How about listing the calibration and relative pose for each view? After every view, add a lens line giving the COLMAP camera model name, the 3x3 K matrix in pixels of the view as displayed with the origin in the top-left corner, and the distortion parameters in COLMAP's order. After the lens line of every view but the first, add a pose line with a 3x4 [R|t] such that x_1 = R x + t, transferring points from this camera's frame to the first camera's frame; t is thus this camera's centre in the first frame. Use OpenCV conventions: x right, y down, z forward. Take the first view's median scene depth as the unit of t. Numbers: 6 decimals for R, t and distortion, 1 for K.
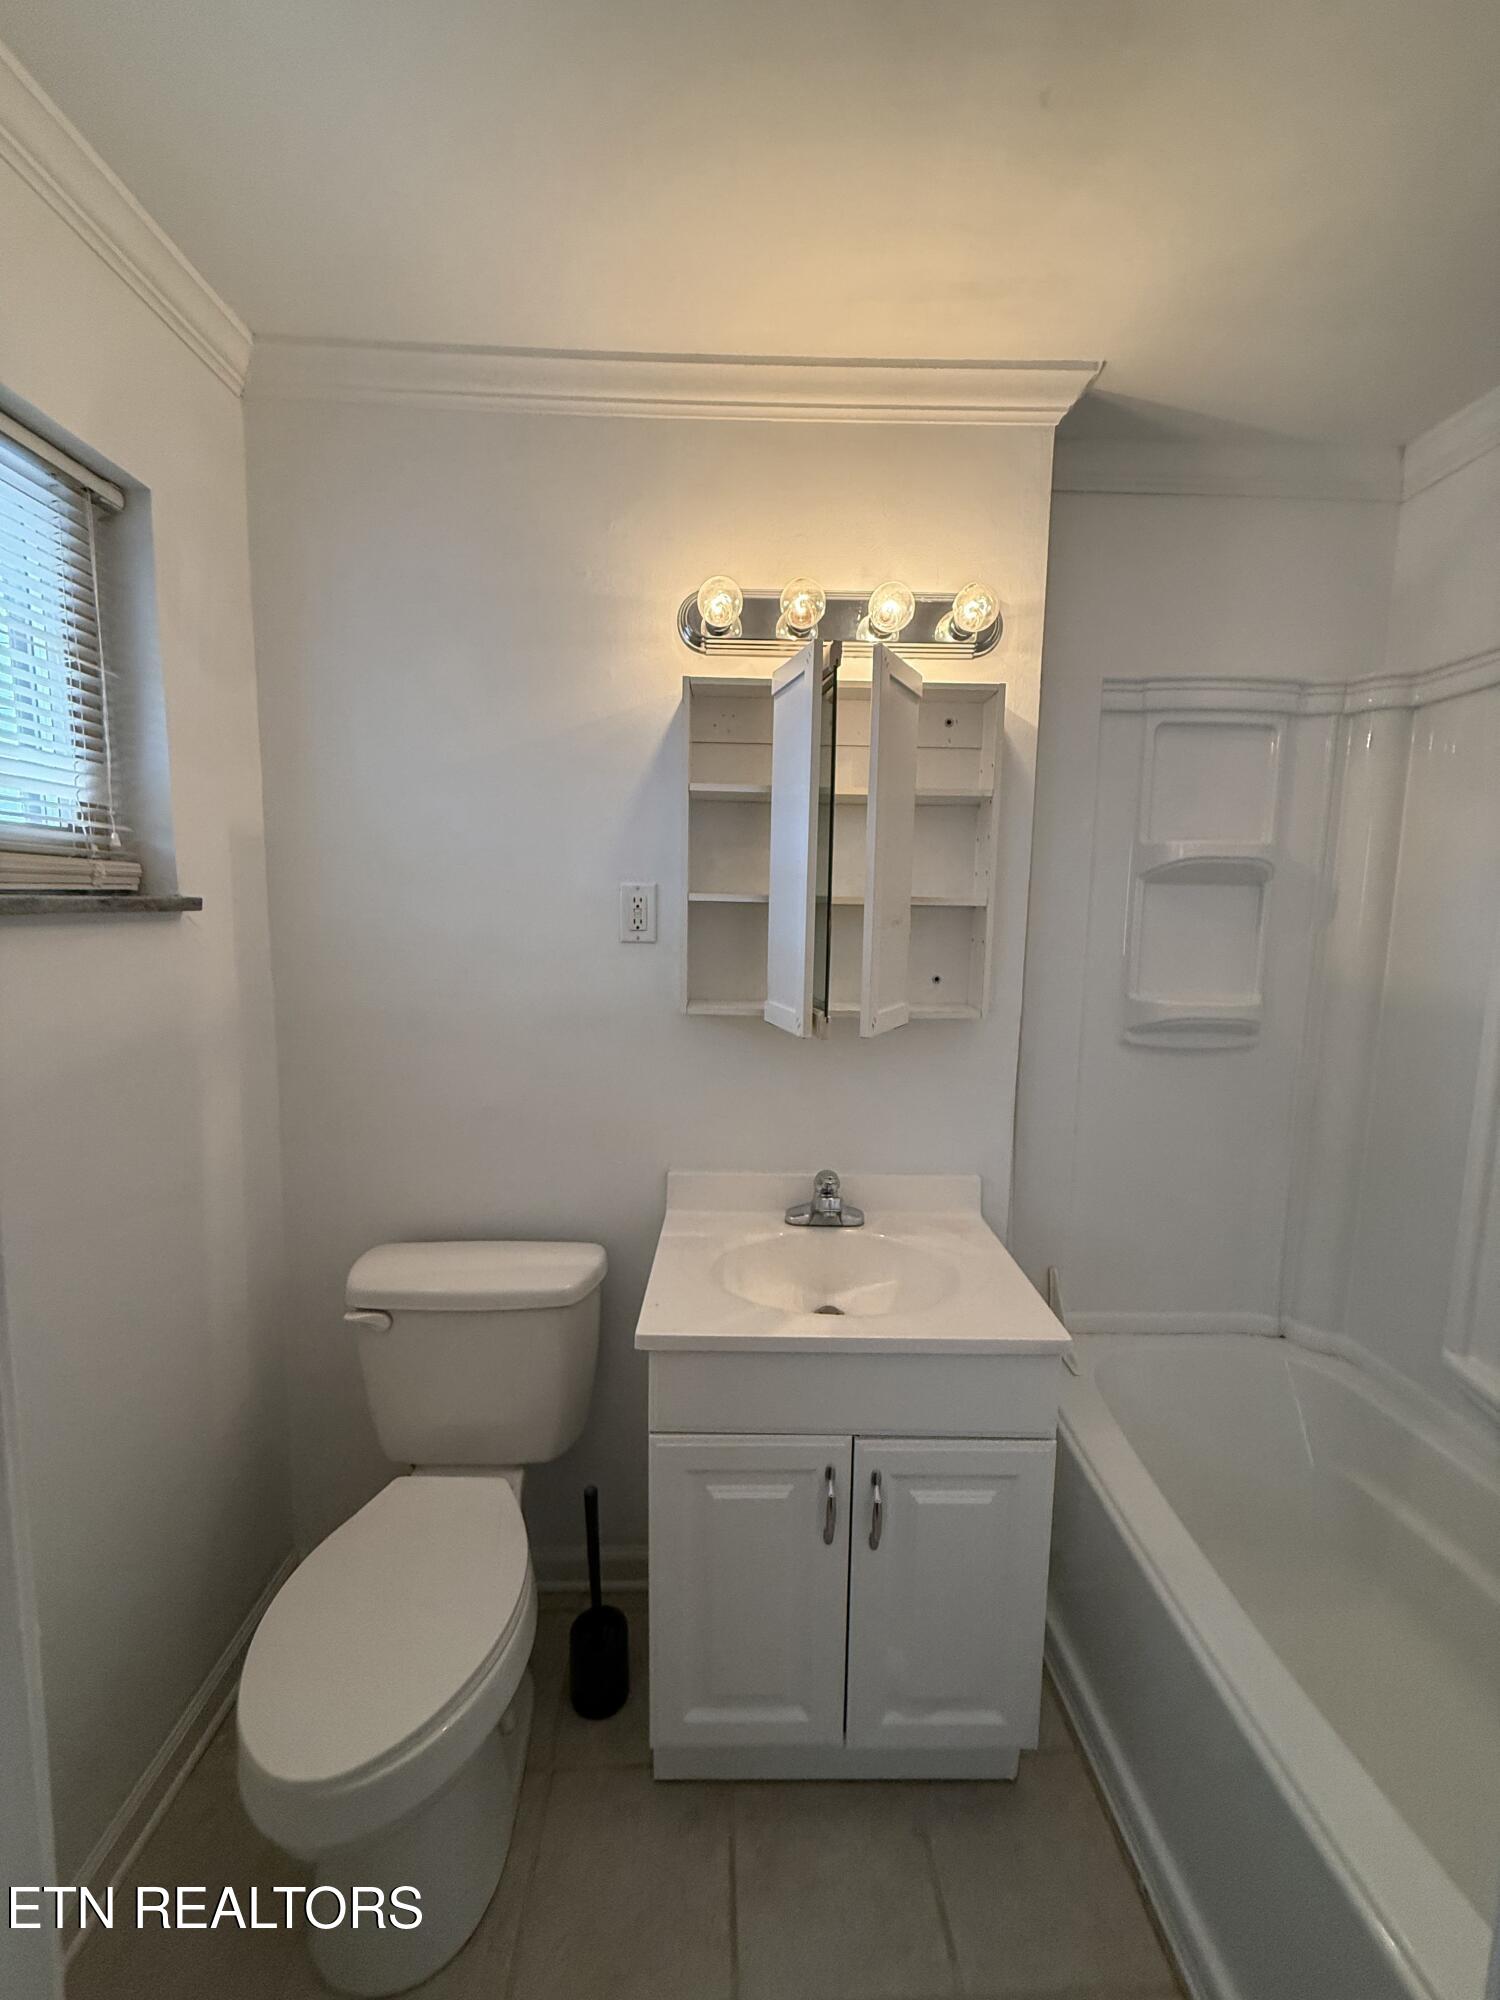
lens RADIAL K [[795.2, 0, 747.9], [0, 795.2, 994.0], [0, 0, 1]] dist [0.000119, 0.000011]
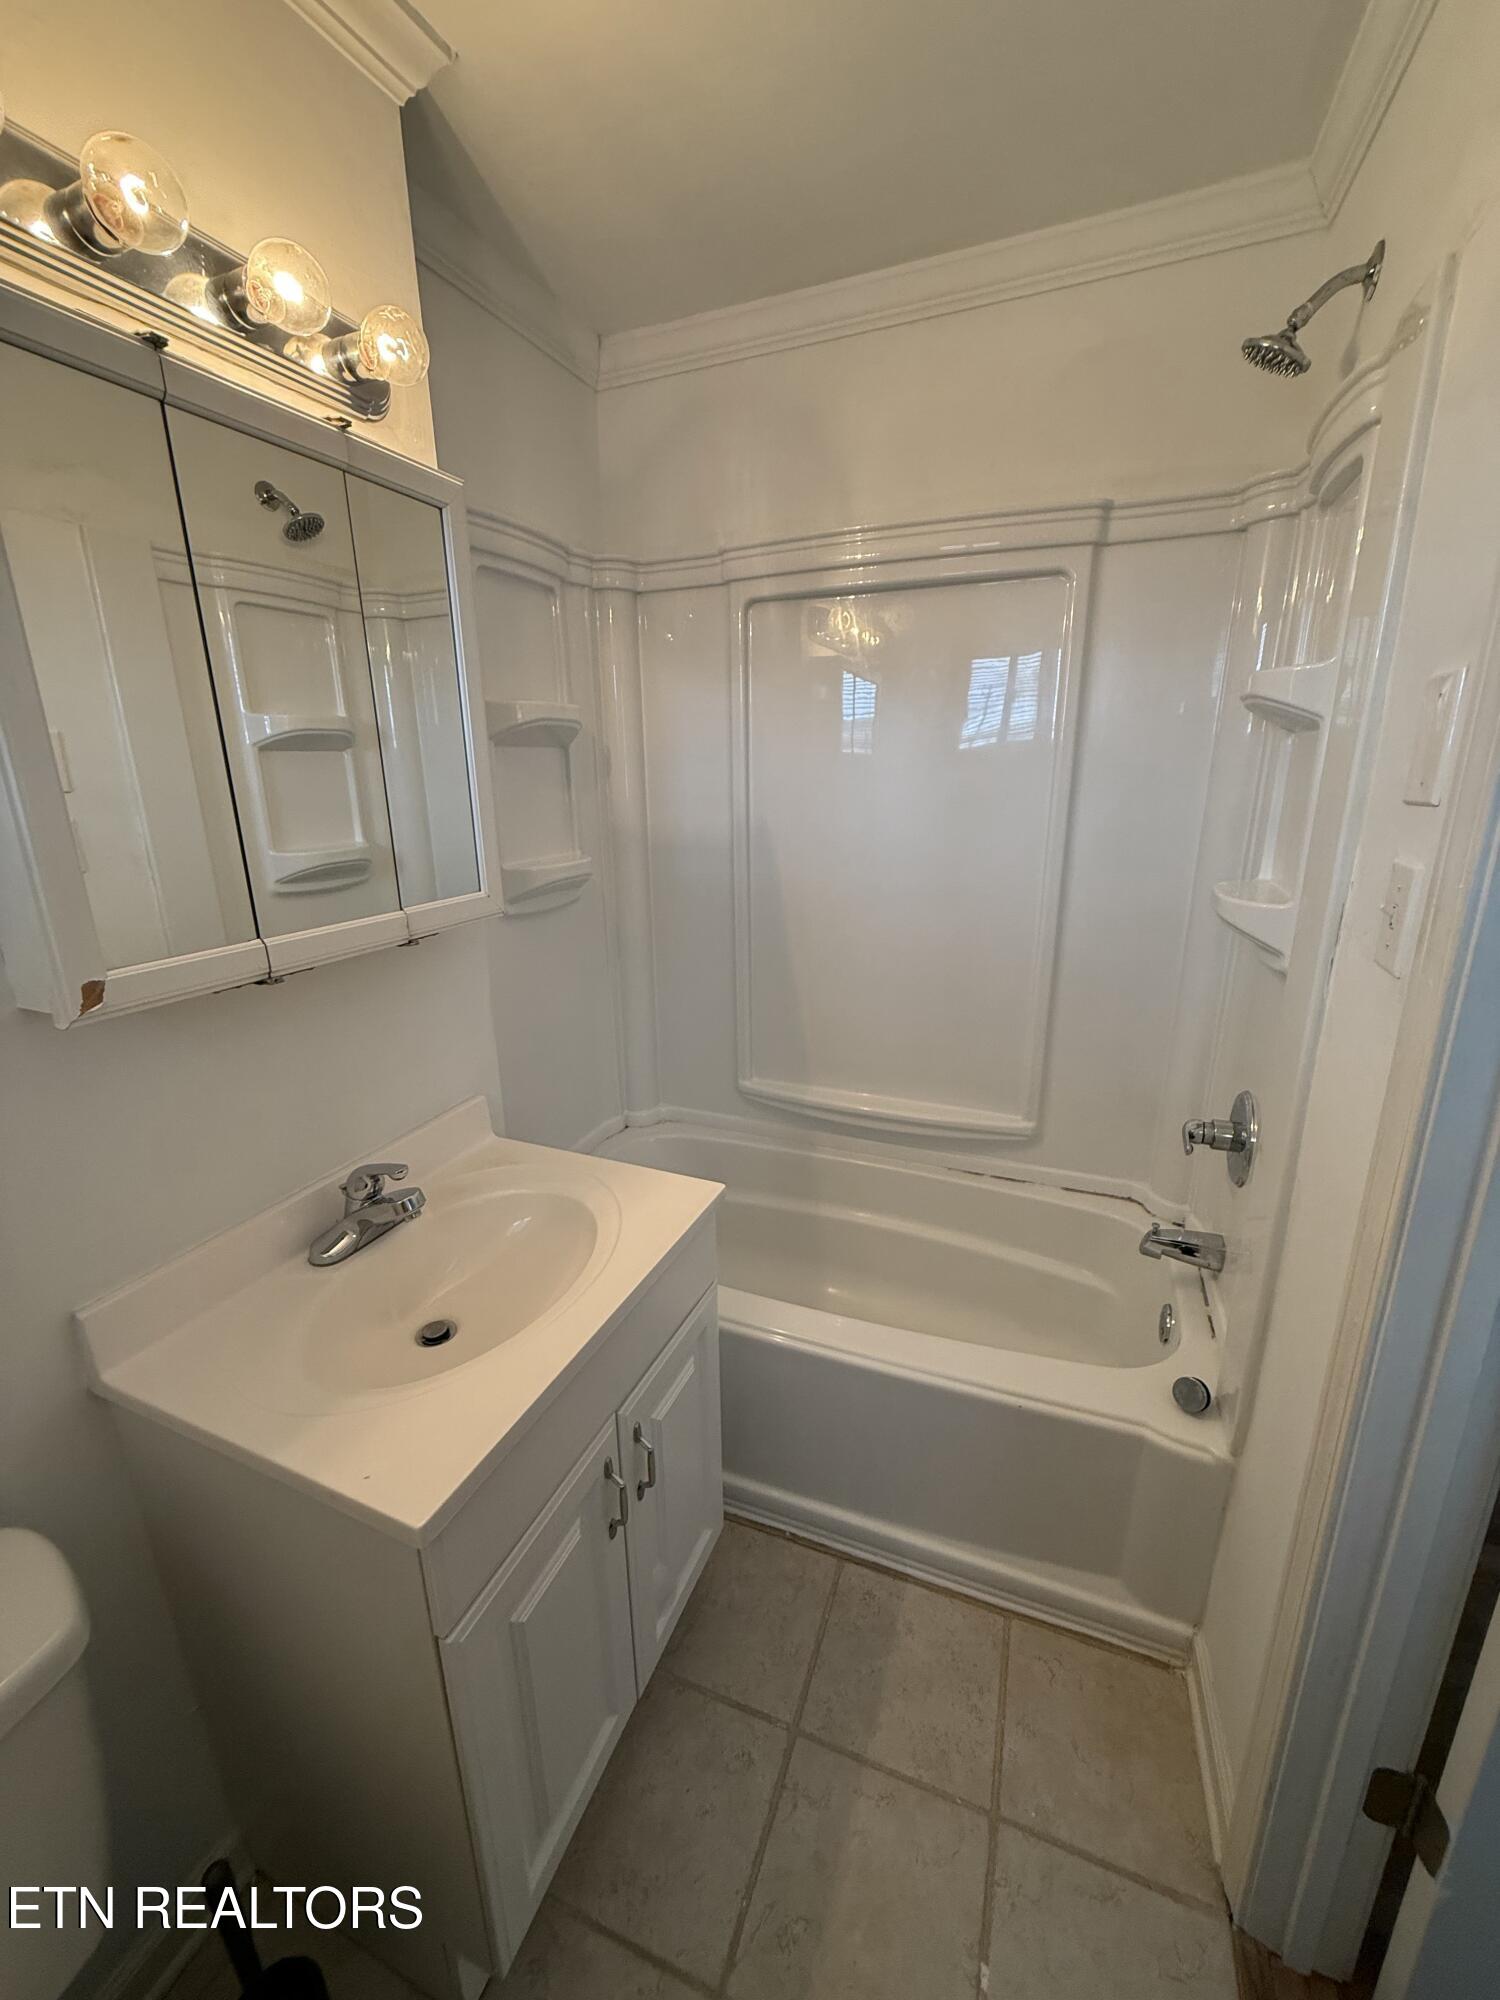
lens RADIAL K [[795.2, 0, 747.9], [0, 795.2, 994.0], [0, 0, 1]] dist [0.000119, 0.000011]
pose [[0.411032, -0.275901, 0.868868, -0.289958], [0.130335, 0.961096, 0.243530, -0.047073], [-0.902256, 0.013145, 0.431001, 0.327609]]
